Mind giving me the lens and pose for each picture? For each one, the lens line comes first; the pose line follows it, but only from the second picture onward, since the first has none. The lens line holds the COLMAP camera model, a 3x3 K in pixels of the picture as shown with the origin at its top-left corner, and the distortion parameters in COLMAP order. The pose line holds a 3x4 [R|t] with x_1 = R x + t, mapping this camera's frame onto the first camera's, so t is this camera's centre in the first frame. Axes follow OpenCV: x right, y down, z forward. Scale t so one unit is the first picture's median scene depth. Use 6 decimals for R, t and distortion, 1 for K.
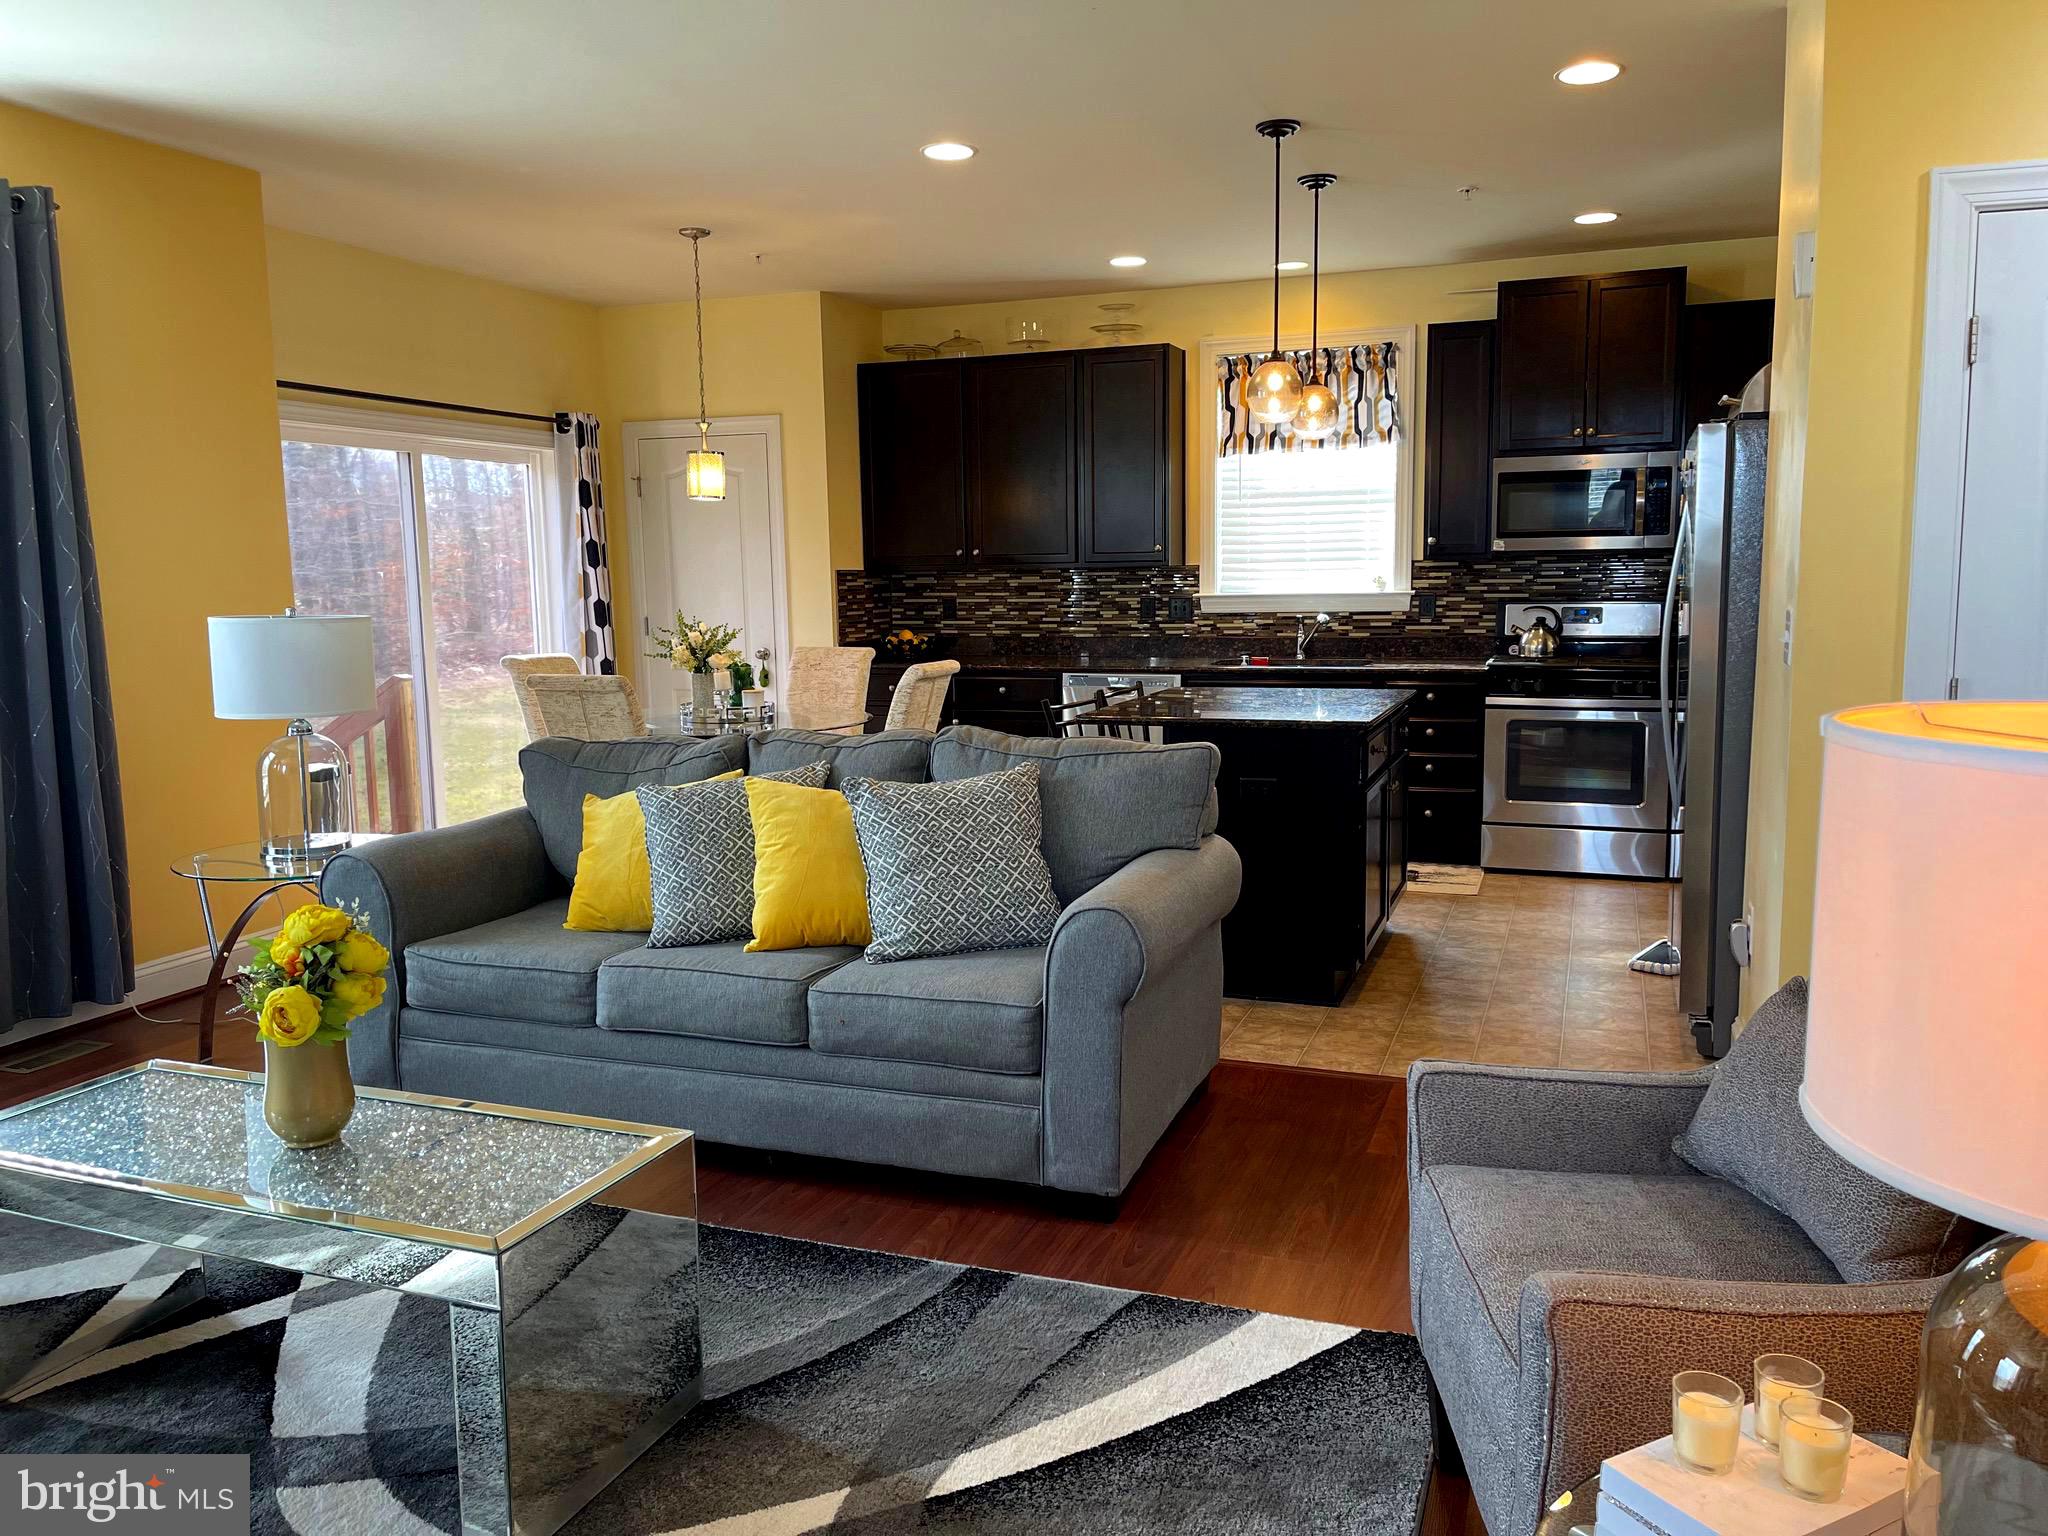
lens RADIAL K [[1542.2, 0, 1020.8], [0, 1542.2, 766.0], [0, 0, 1]] dist [0.072604, -0.085301]
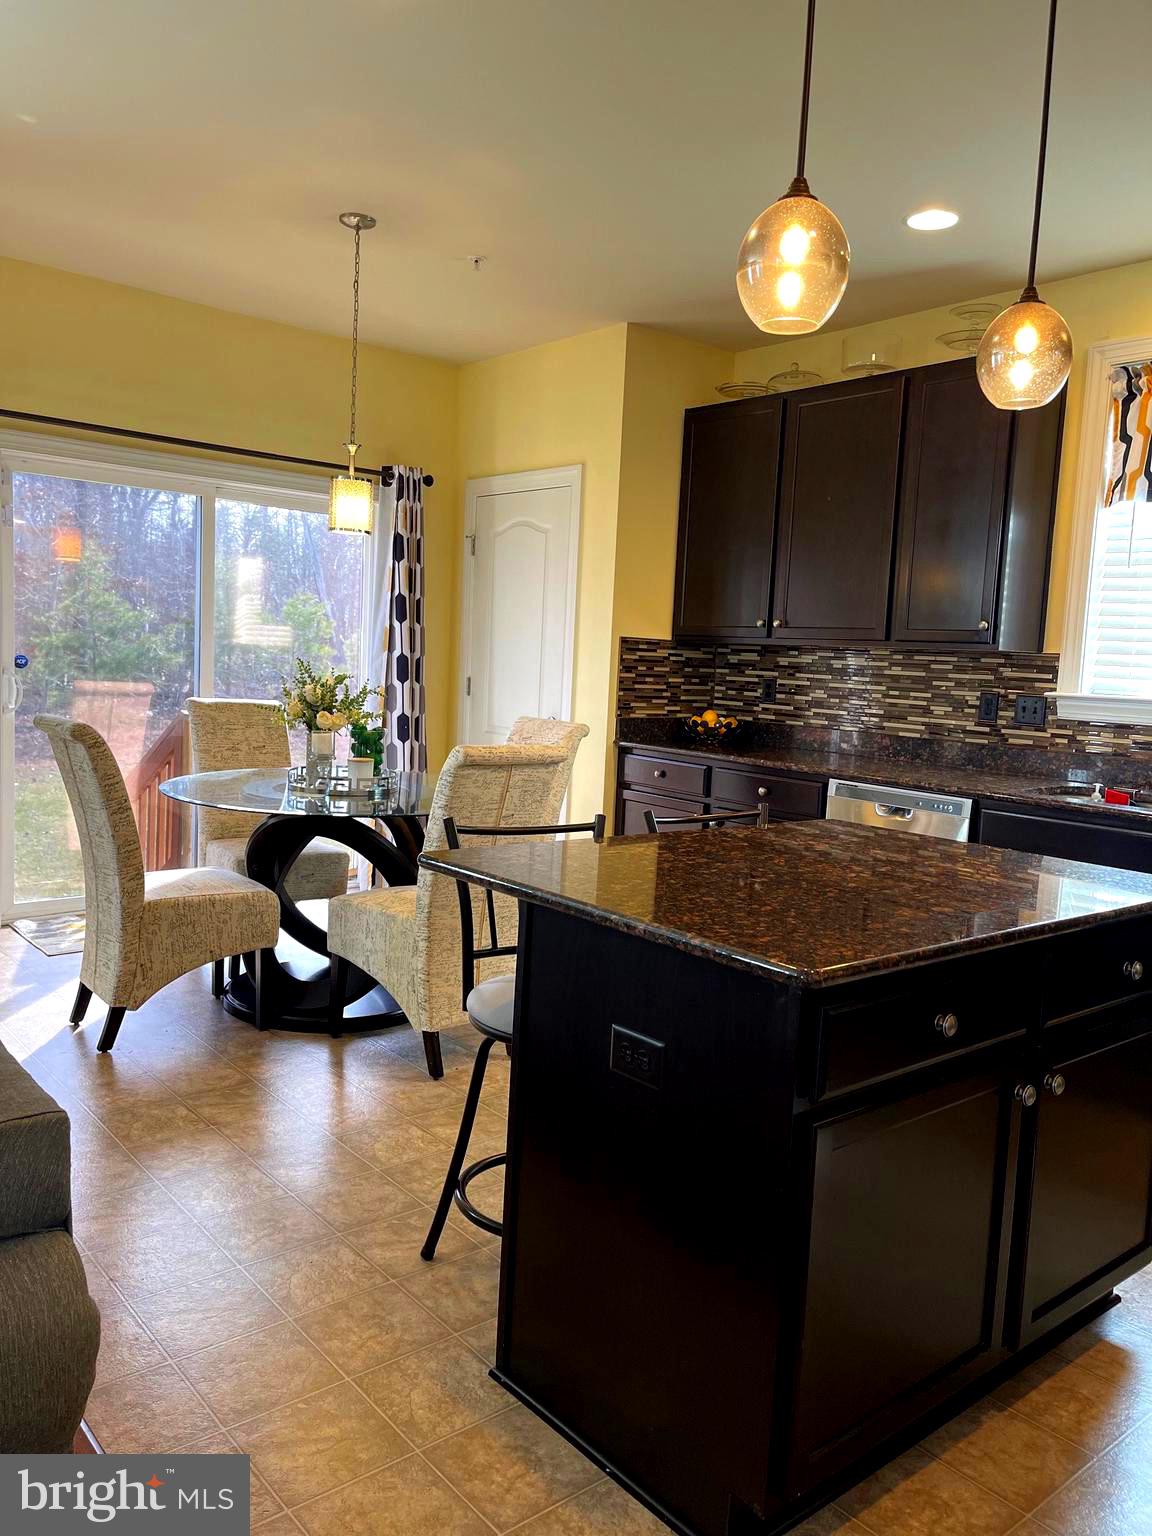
lens RADIAL K [[1156.6, 0, 575.9], [0, 1156.6, 771.9], [0, 0, 1]] dist [0.072604, -0.085301]
pose [[0.868593, 0.108169, -0.483576, 0.219388], [-0.125067, 0.992145, -0.002715, -0.050922], [0.479484, 0.062837, 0.875298, 0.470020]]
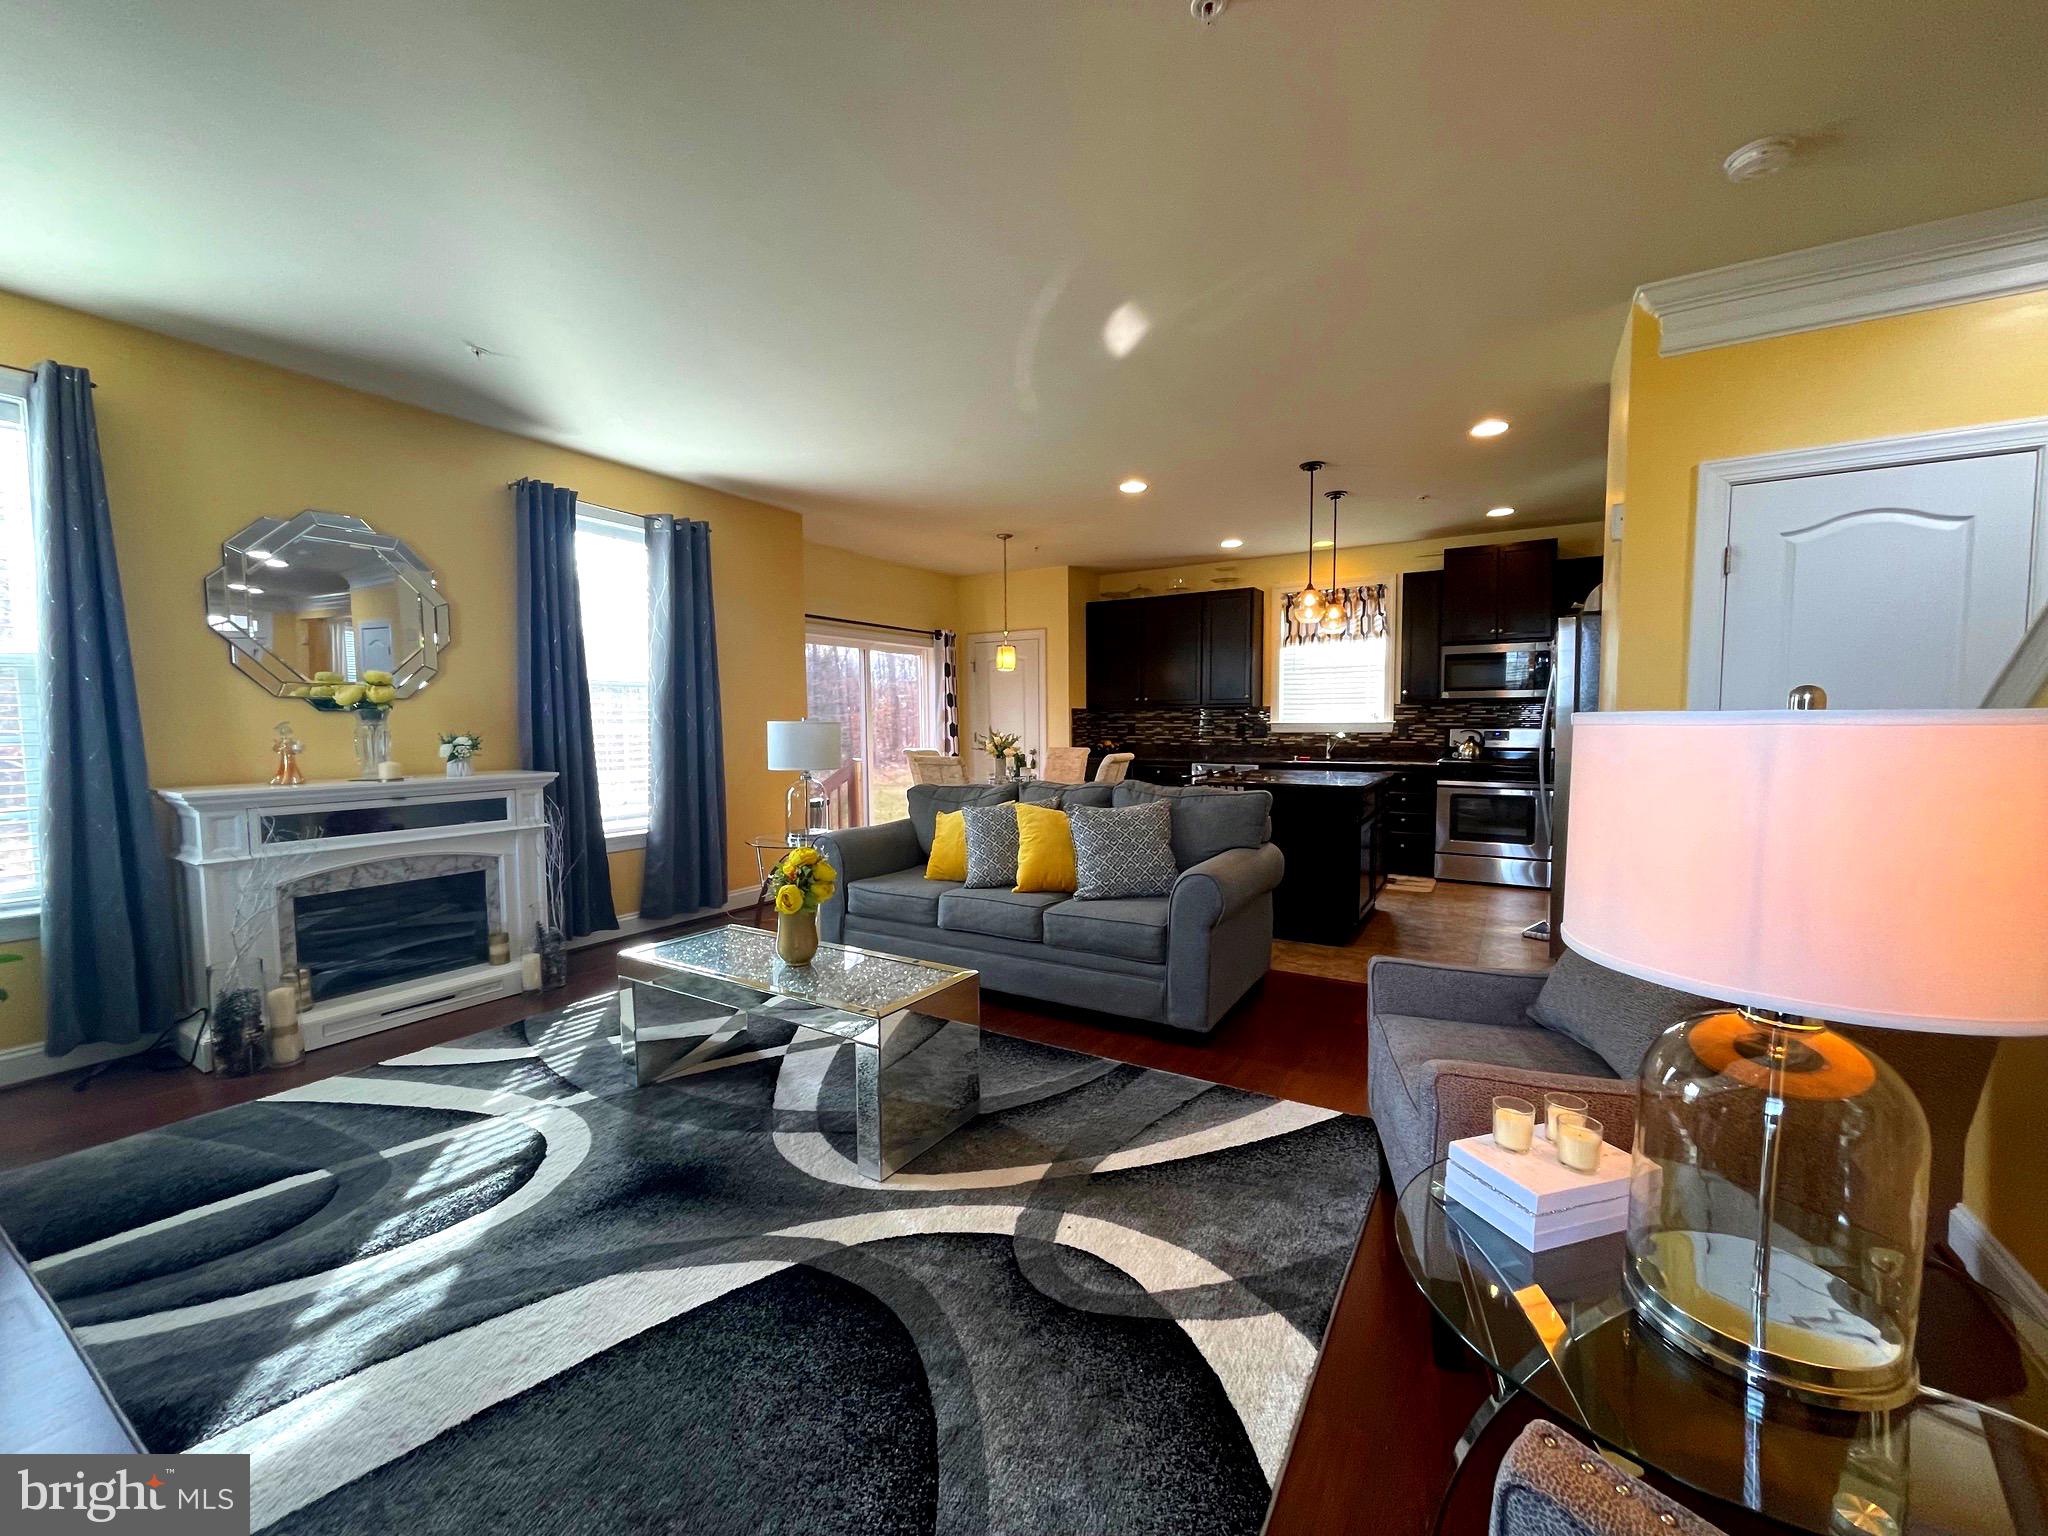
lens RADIAL K [[826.3, 0, 1017.0], [0, 826.3, 776.1], [0, 0, 1]] dist [-0.000678, 0.000474]
pose [[0.981581, 0.020335, -0.189960, 0.010379], [-0.031329, 0.997992, -0.055053, 0.017158], [0.188459, 0.059990, 0.980247, -0.007146]]
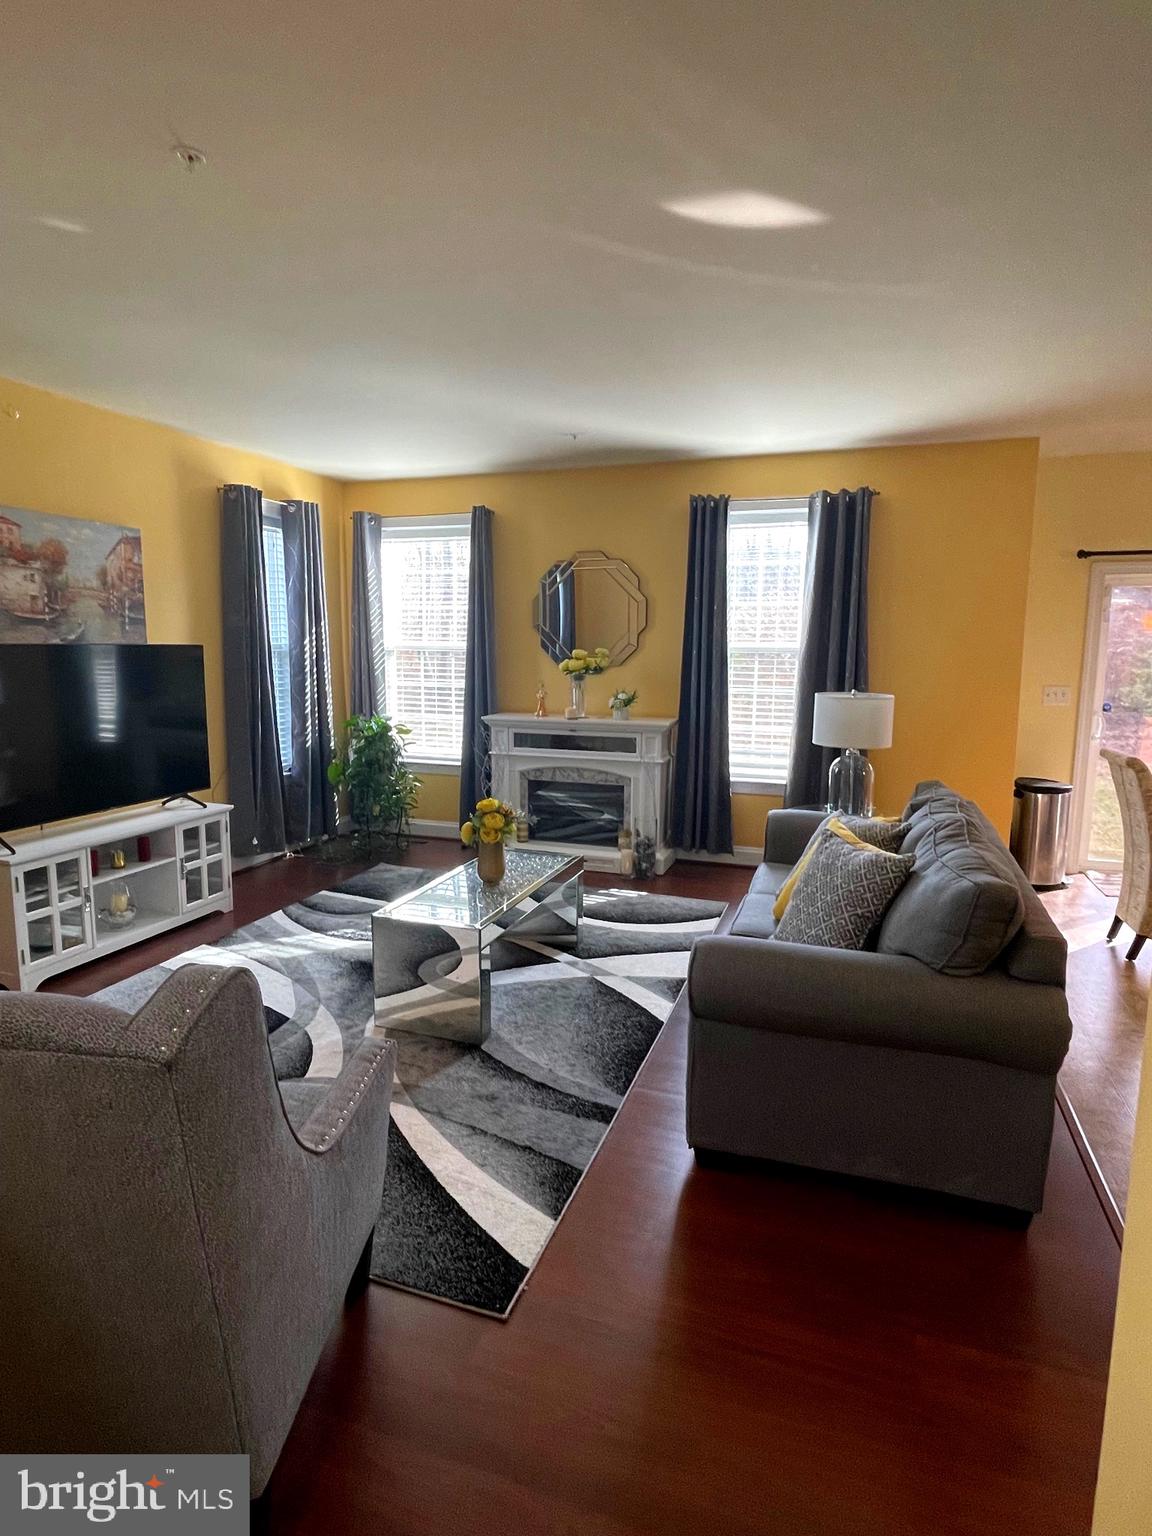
lens RADIAL K [[833.5, 0, 568.9], [0, 833.5, 766.4], [0, 0, 1]] dist [0.004956, -0.018010]
pose [[0.023377, 0.157370, -0.987263, 0.358944], [-0.133428, 0.979189, 0.152924, -0.076170], [0.990783, 0.128153, 0.043888, 0.388536]]
